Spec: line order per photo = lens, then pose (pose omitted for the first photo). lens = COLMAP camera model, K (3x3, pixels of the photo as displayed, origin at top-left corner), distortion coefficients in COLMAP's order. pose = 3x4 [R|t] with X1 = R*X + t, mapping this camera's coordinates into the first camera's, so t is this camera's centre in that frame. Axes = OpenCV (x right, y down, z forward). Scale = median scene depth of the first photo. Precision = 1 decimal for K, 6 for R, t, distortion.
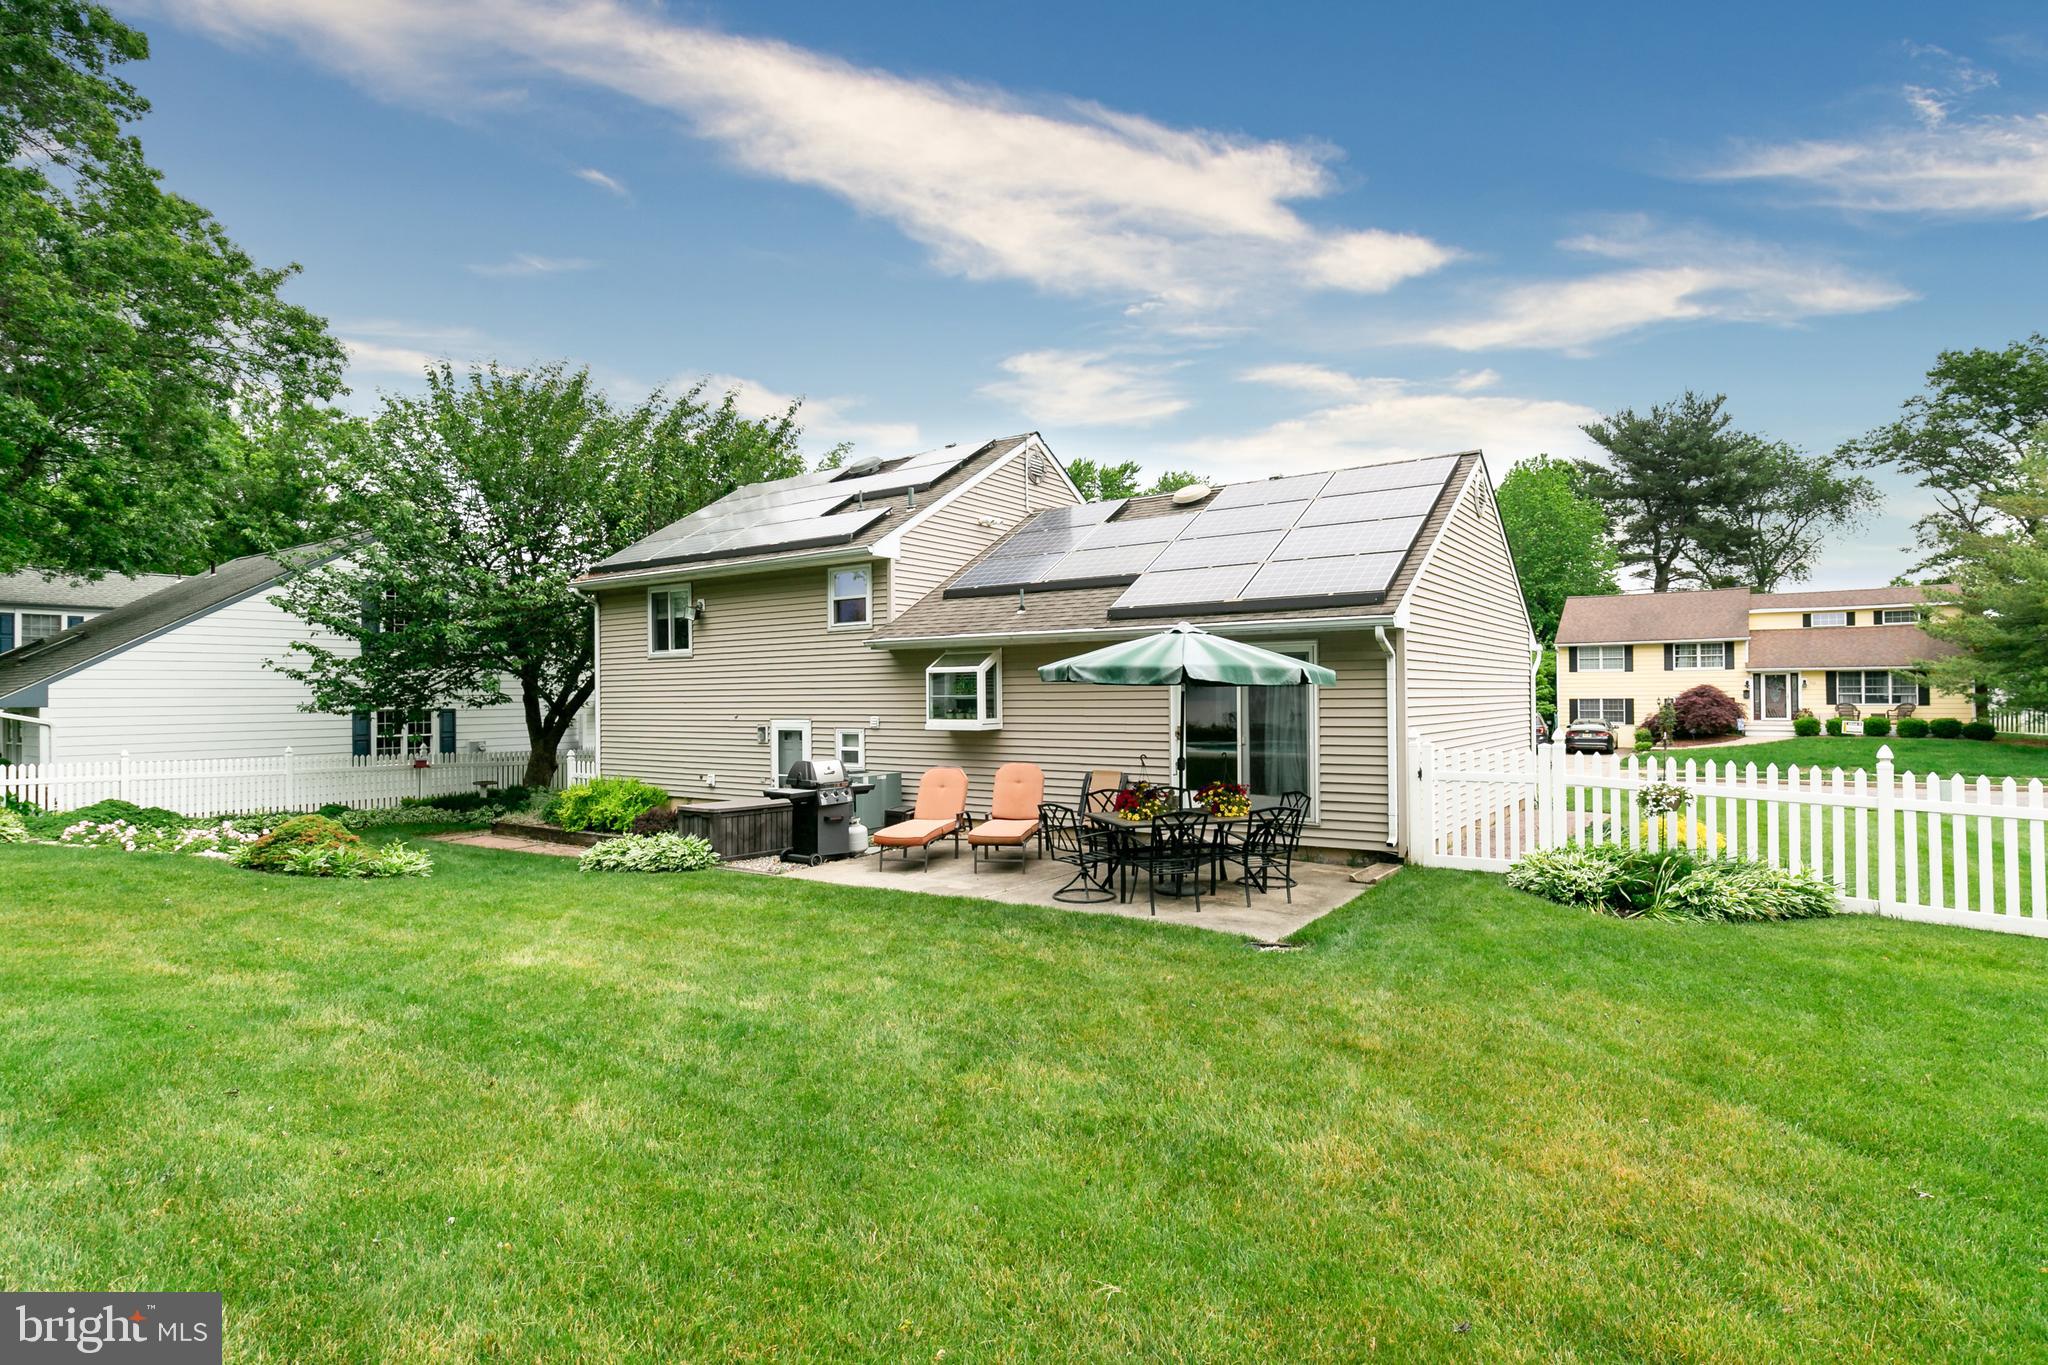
lens RADIAL K [[1073.2, 0, 1029.1], [0, 1073.2, 677.0], [0, 0, 1]] dist [-0.000466, 0.000064]
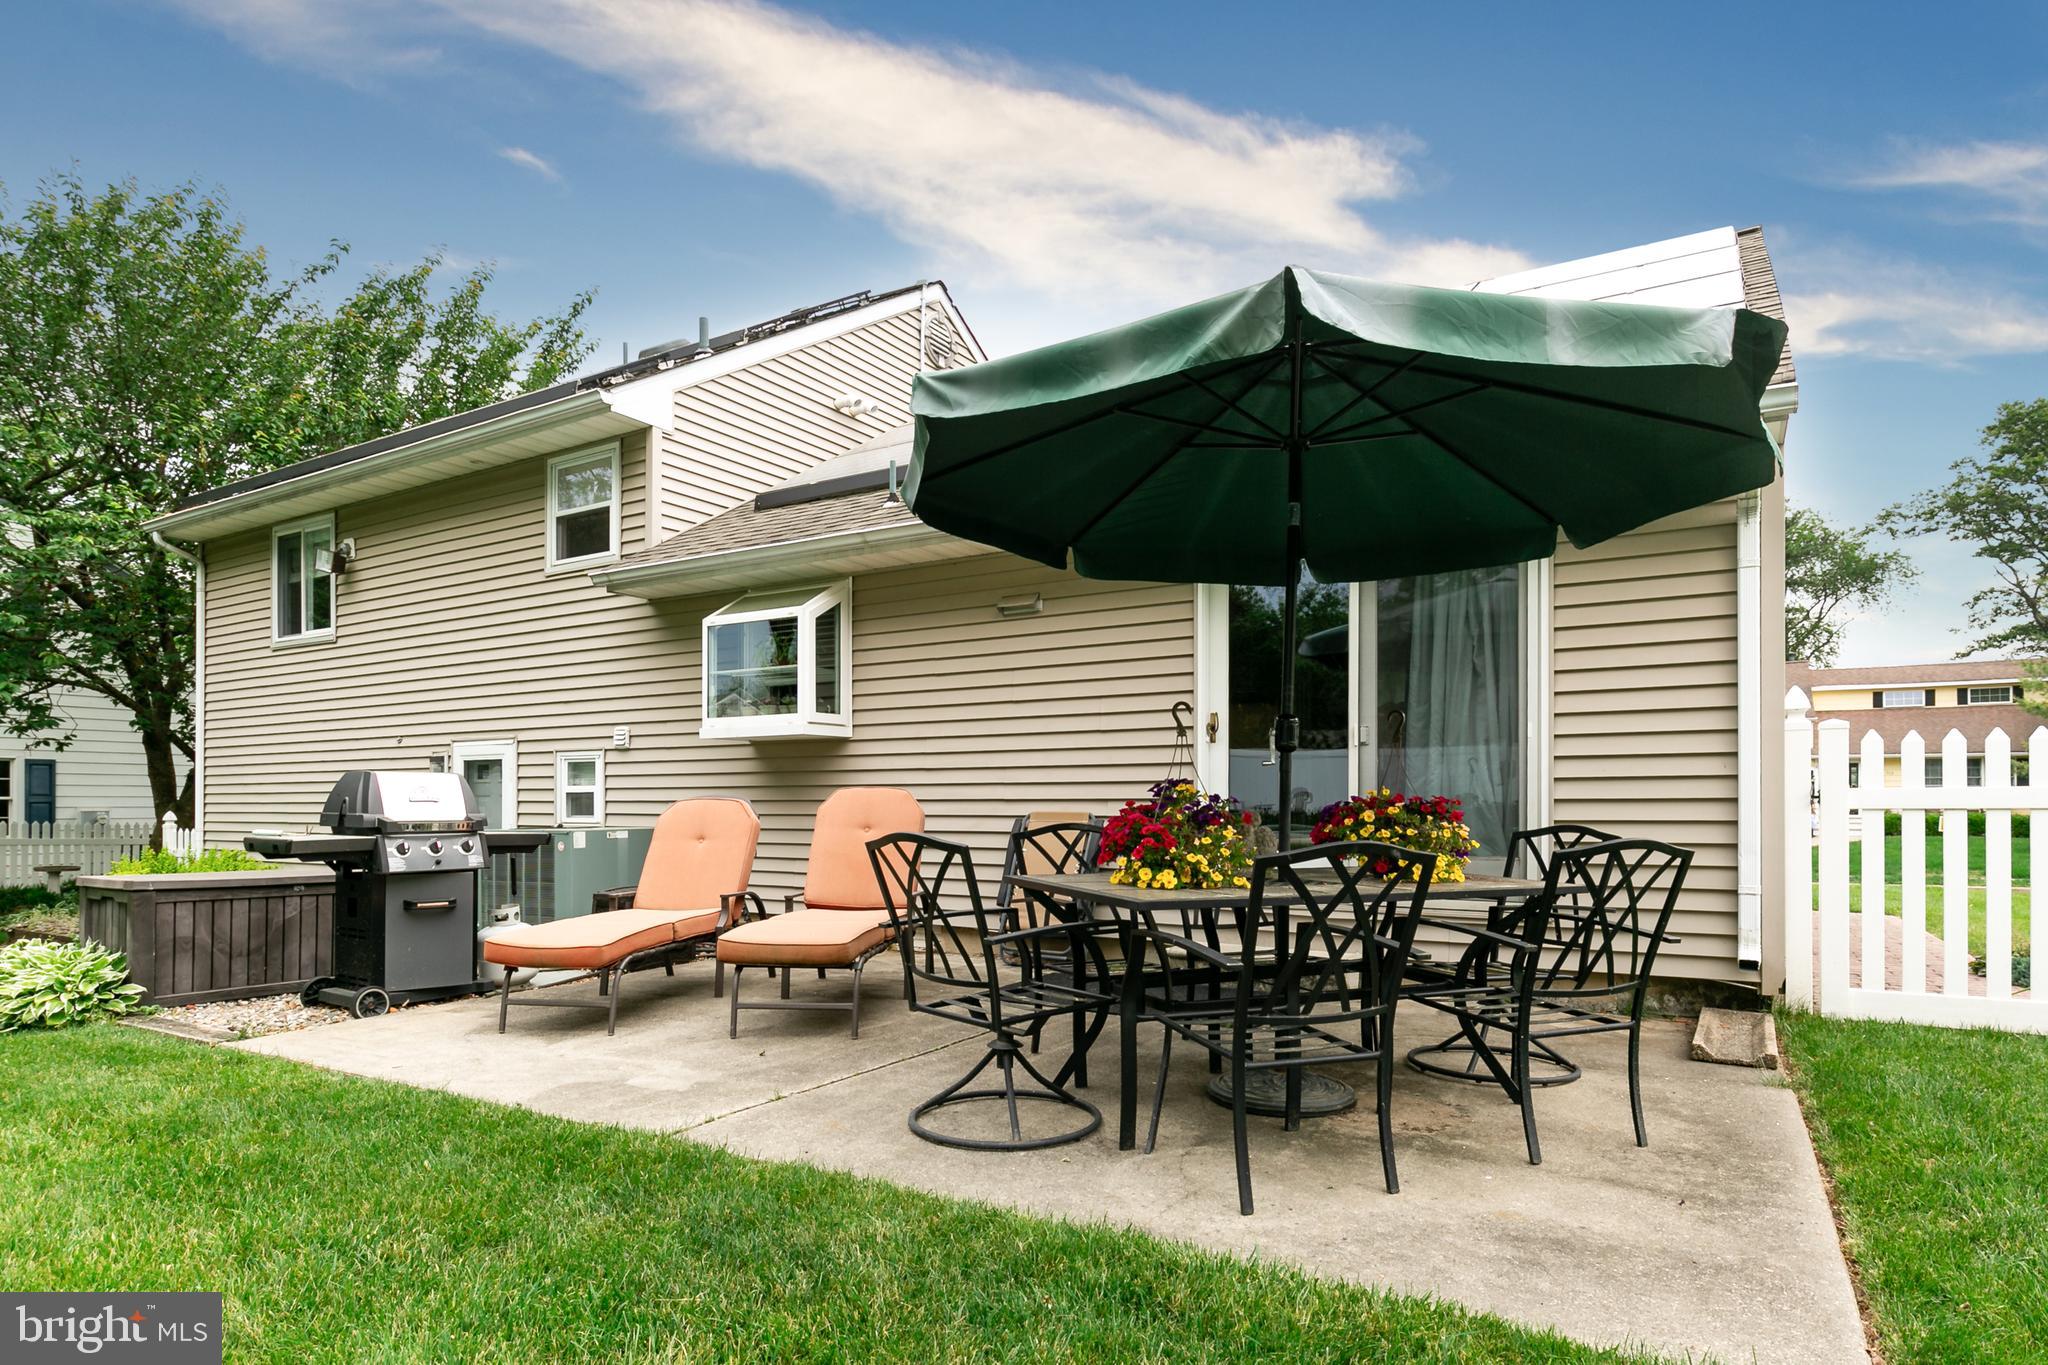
lens RADIAL K [[1140.9, 0, 1027.9], [0, 1140.9, 790.7], [0, 0, 1]] dist [0.003323, 0.000126]
pose [[0.998163, 0.008470, 0.059985, 0.026255], [-0.008540, 0.999963, 0.000914, 0.073558], [-0.059975, -0.001425, 0.998199, 0.464974]]
